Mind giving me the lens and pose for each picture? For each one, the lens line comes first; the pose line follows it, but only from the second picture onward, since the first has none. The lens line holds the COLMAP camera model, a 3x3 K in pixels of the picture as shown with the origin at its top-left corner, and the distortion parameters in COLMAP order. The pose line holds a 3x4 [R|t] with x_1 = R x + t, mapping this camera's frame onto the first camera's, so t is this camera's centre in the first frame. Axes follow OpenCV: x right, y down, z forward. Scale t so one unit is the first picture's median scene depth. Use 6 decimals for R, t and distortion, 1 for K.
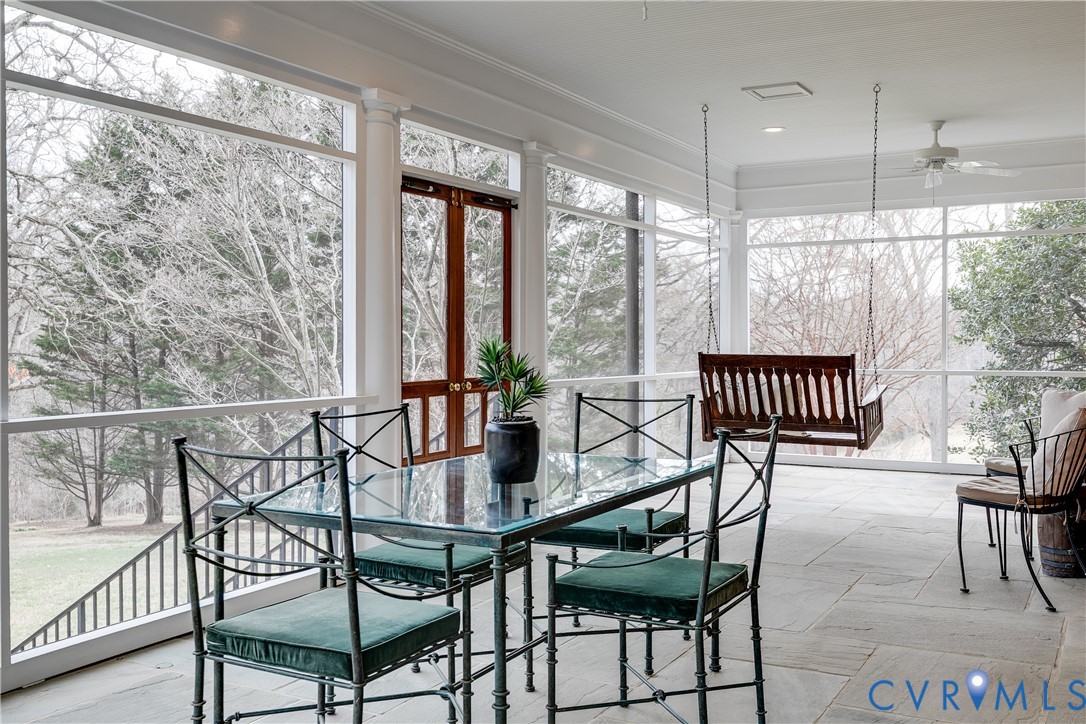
lens RADIAL K [[1068.6, 0, 542.9], [0, 1068.6, 352.5], [0, 0, 1]] dist [-0.011721, 0.000000]
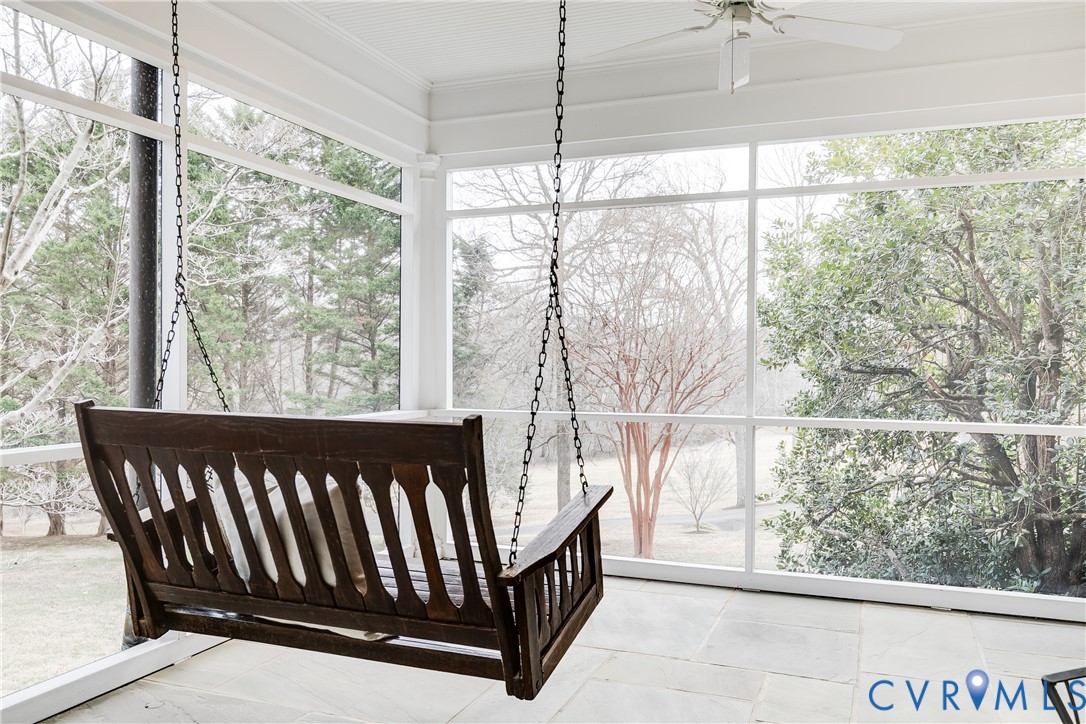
lens RADIAL K [[868.8, 0, 541.7], [0, 868.8, 368.7], [0, 0, 1]] dist [0.008065, 0.002728]
pose [[0.991818, 0.005478, 0.127546, 0.160804], [-0.005444, 0.999985, -0.000620, -0.007706], [-0.127548, -0.000079, 0.991832, 0.431882]]
